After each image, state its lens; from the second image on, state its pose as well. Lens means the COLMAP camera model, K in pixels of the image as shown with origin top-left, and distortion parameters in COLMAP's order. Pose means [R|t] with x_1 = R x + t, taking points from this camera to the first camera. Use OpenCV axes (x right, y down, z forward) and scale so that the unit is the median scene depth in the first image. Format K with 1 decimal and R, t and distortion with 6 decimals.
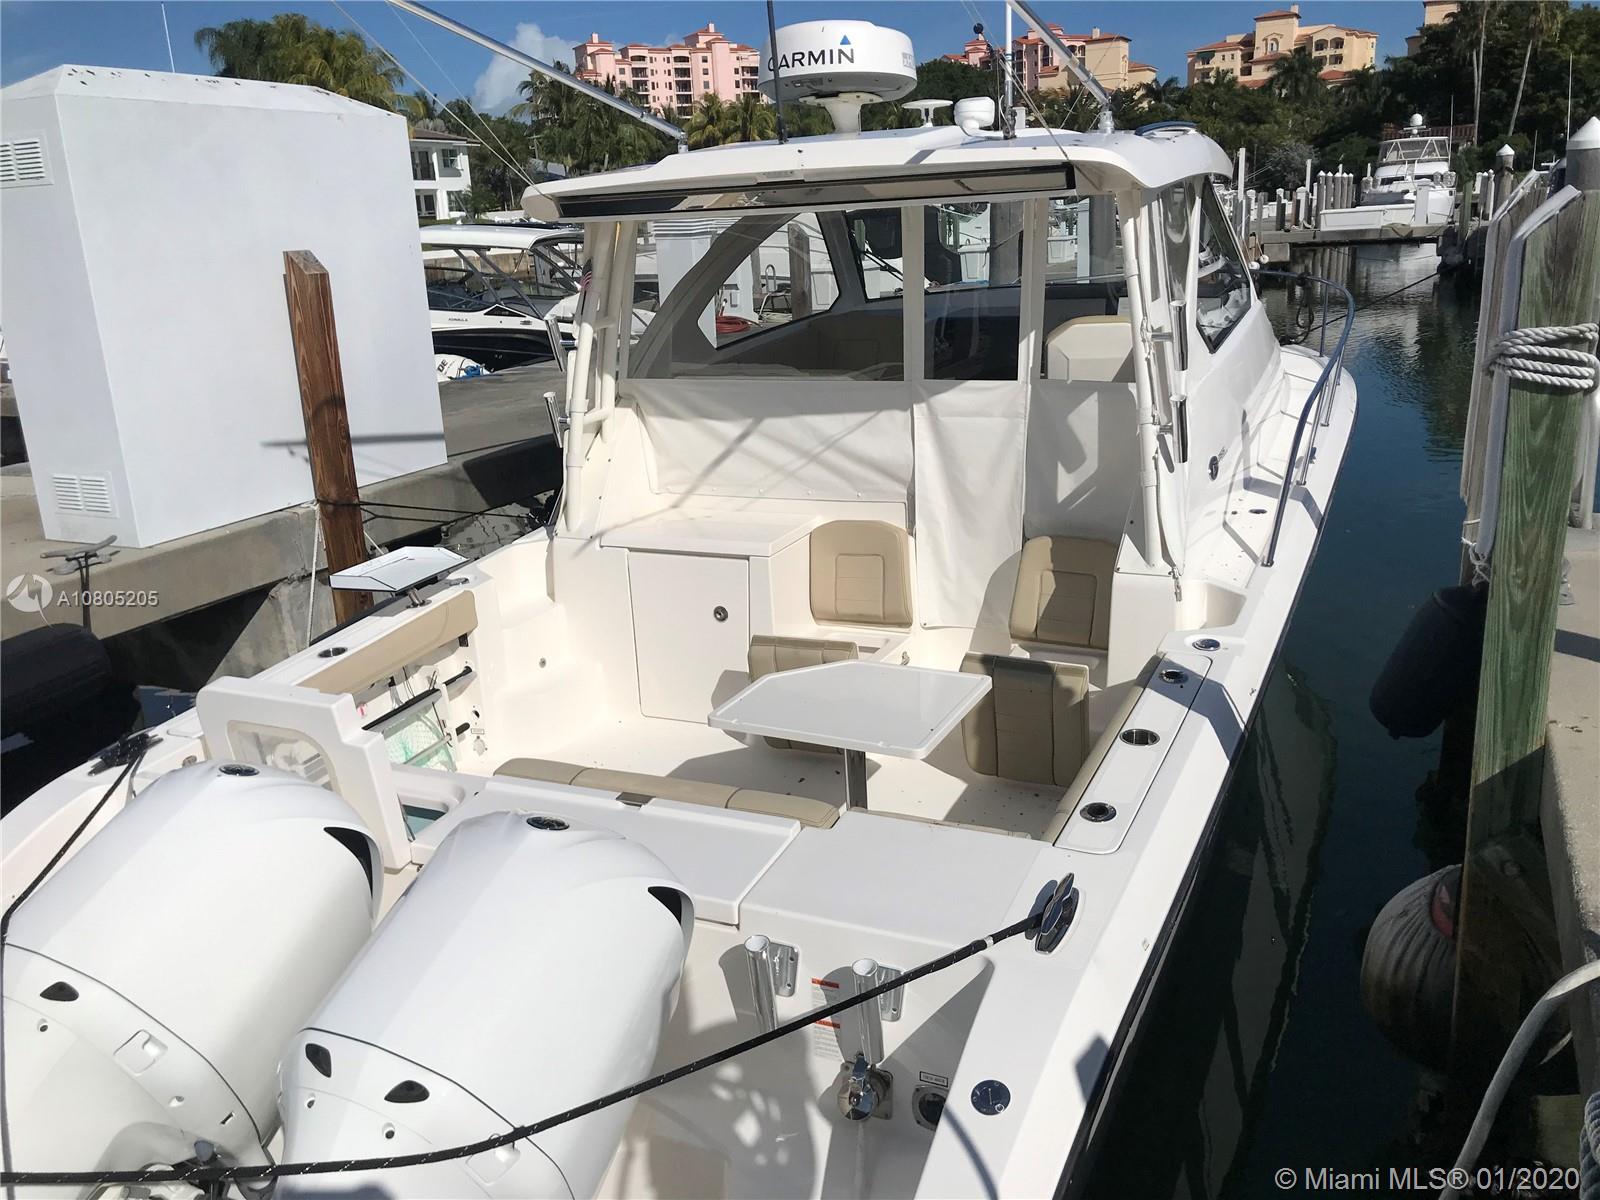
lens RADIAL K [[1290.9, 0, 801.8], [0, 1290.9, 631.4], [0, 0, 1]] dist [0.008991, 0.002549]
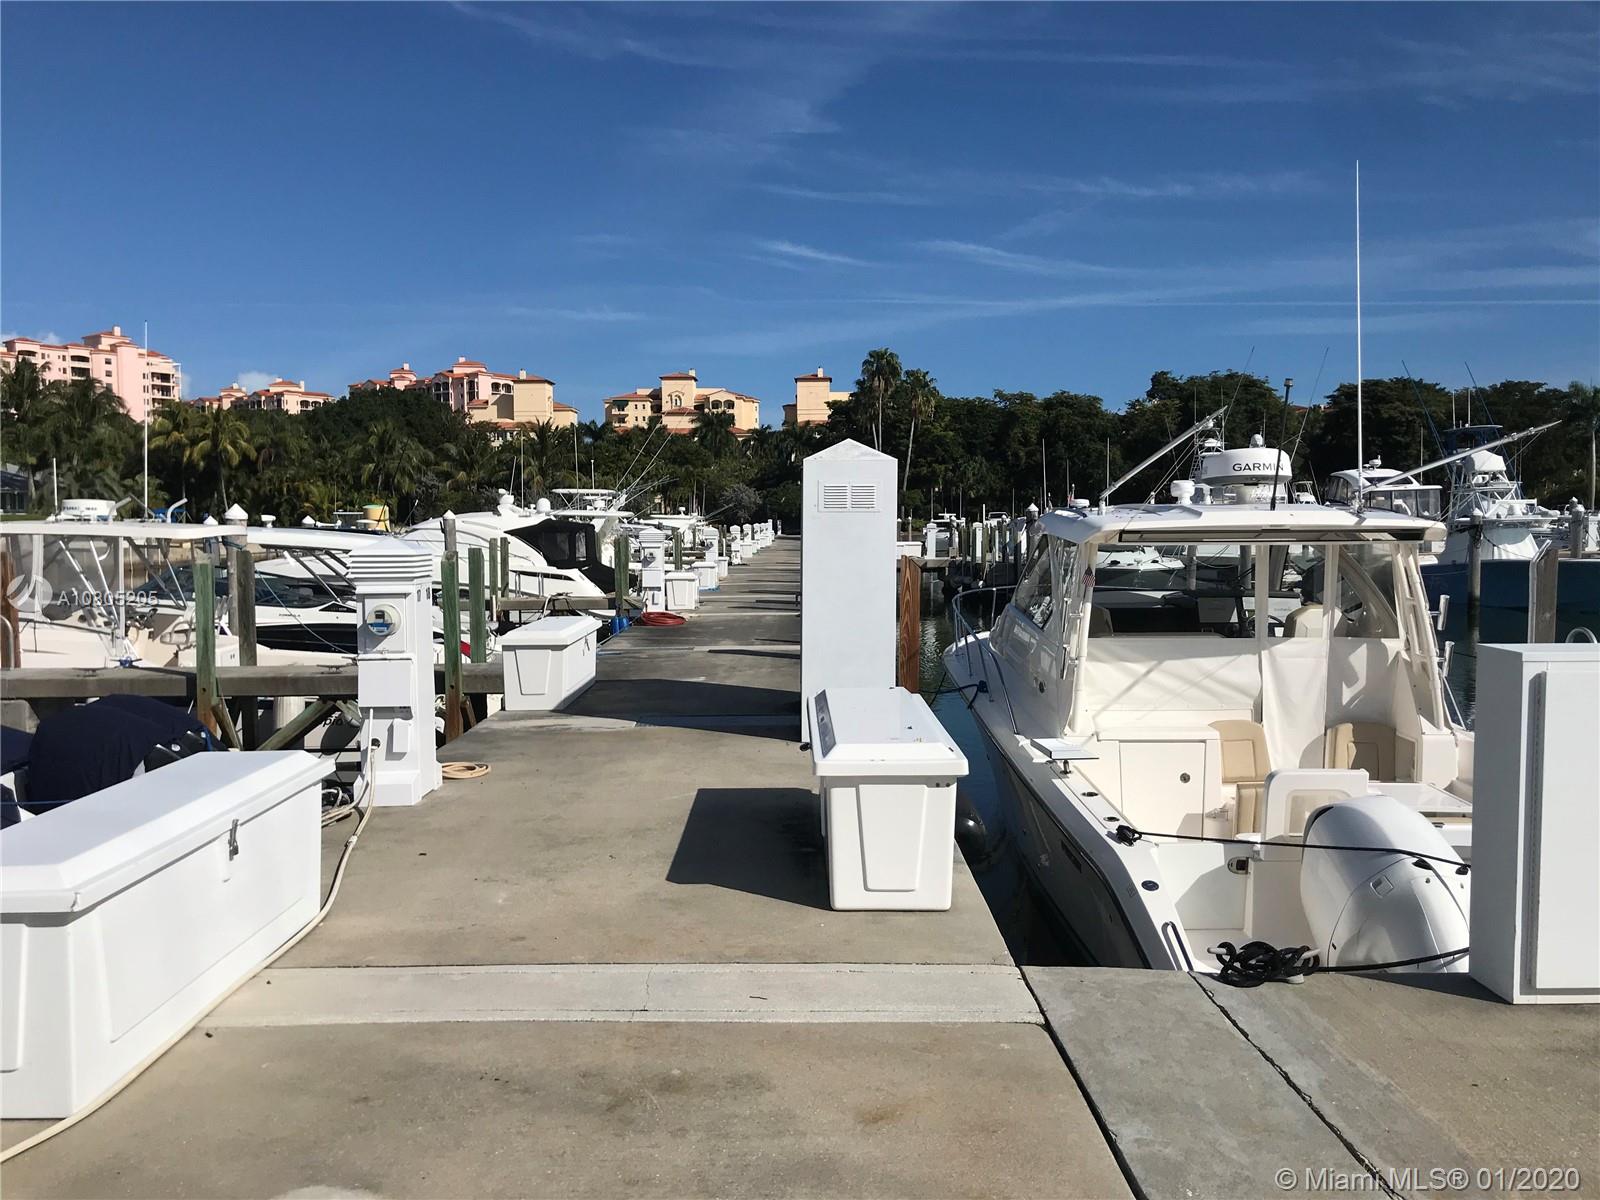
lens RADIAL K [[1321.8, 0, 792.9], [0, 1321.8, 599.2], [0, 0, 1]] dist [0.046796, -0.062837]
pose [[0.907663, 0.021411, 0.419154, -0.338821], [0.088764, 0.966313, -0.241577, 0.036285], [-0.410206, 0.256476, 0.875186, -0.088528]]
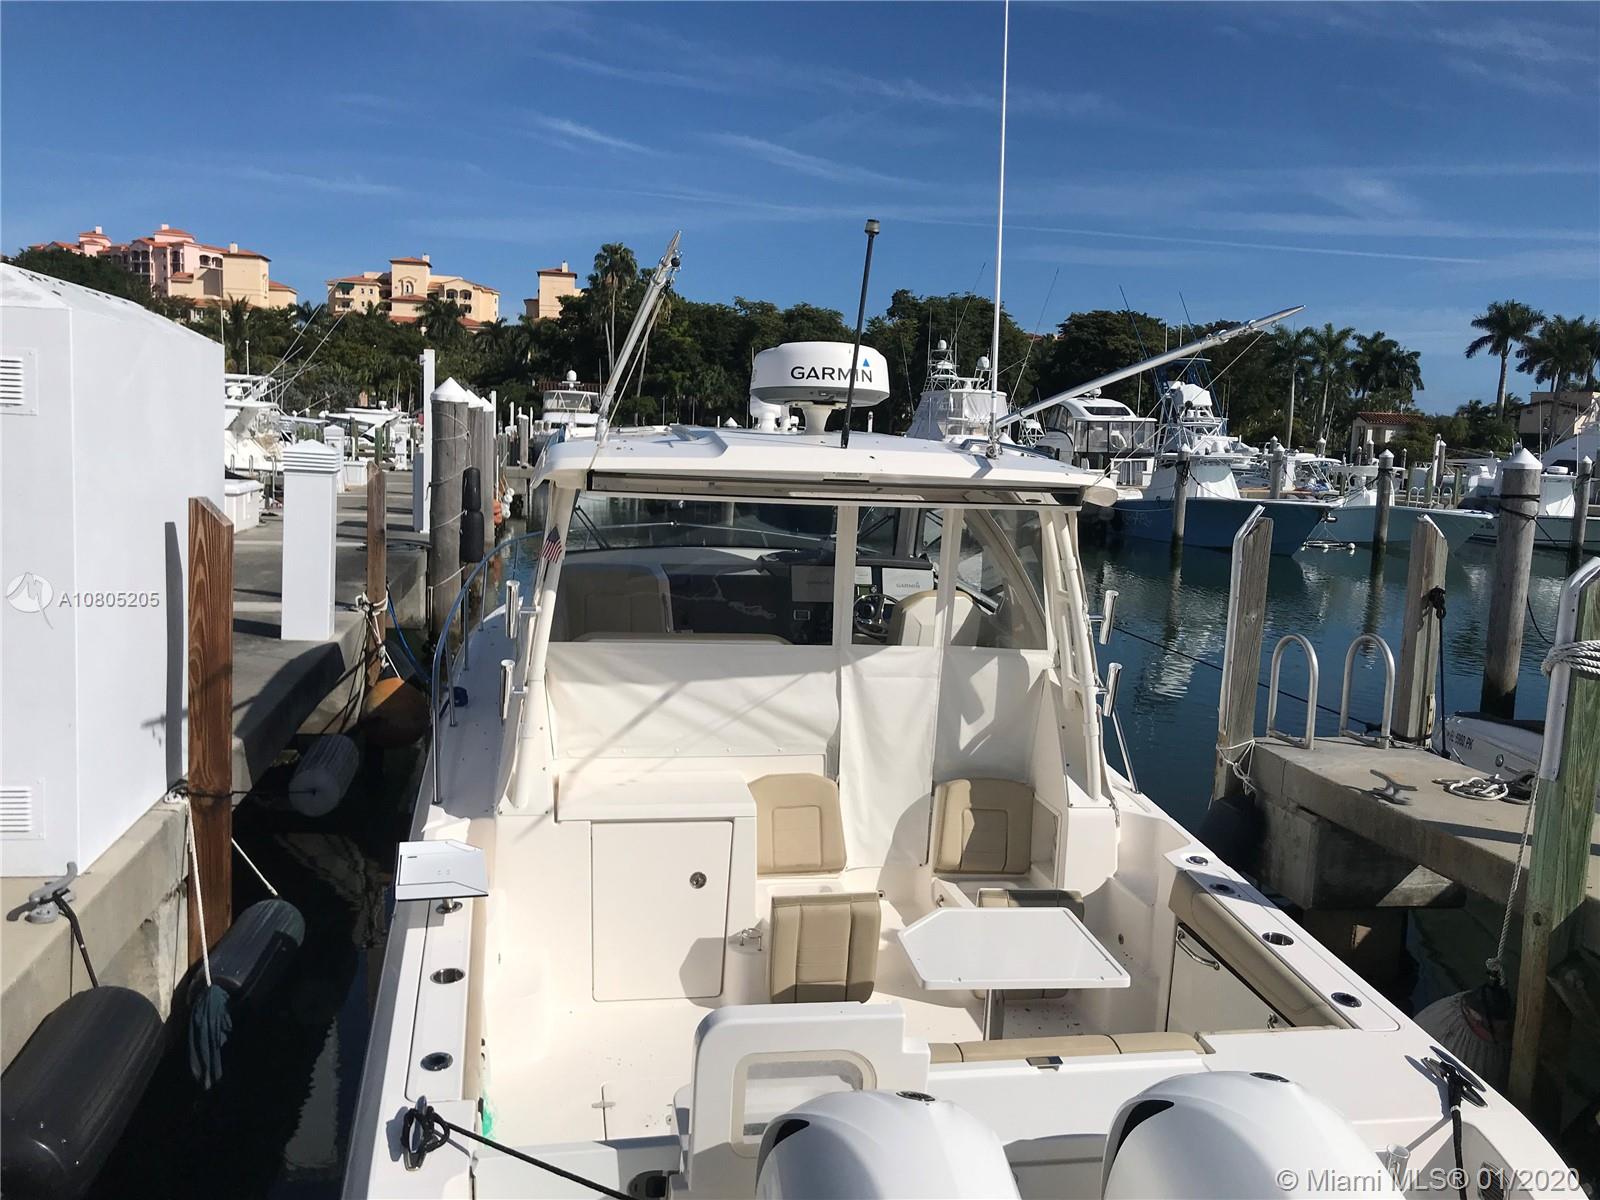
lens RADIAL K [[1321.8, 0, 792.9], [0, 1321.8, 599.2], [0, 0, 1]] dist [0.046796, -0.062837]
pose [[0.811839, 0.011842, 0.583762, -0.167377], [0.098473, 0.982696, -0.156882, -0.016199], [-0.575518, 0.184848, 0.796624, 0.030586]]
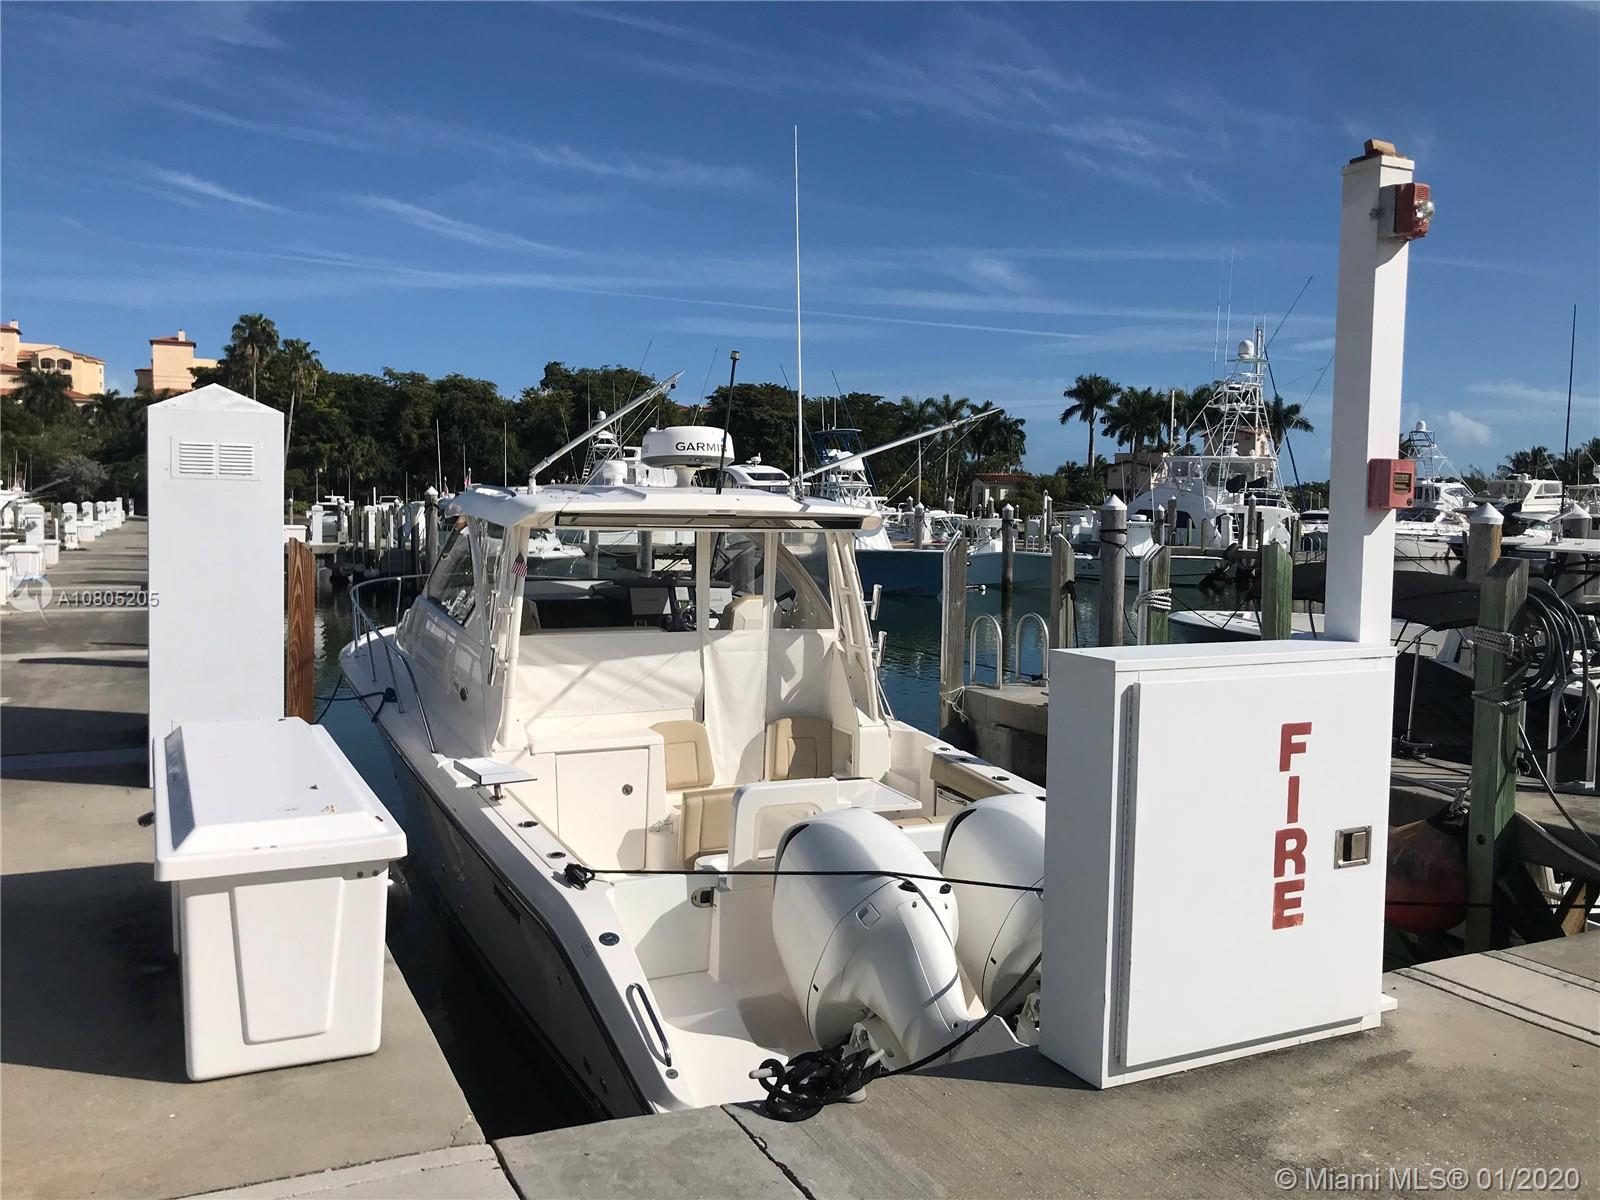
lens RADIAL K [[1321.8, 0, 792.9], [0, 1321.8, 599.2], [0, 0, 1]] dist [0.046796, -0.062837]
pose [[0.635465, 0.009687, 0.772069, -0.307249], [0.190279, 0.967118, -0.168747, 0.018778], [-0.748317, 0.254142, 0.612727, -0.030765]]
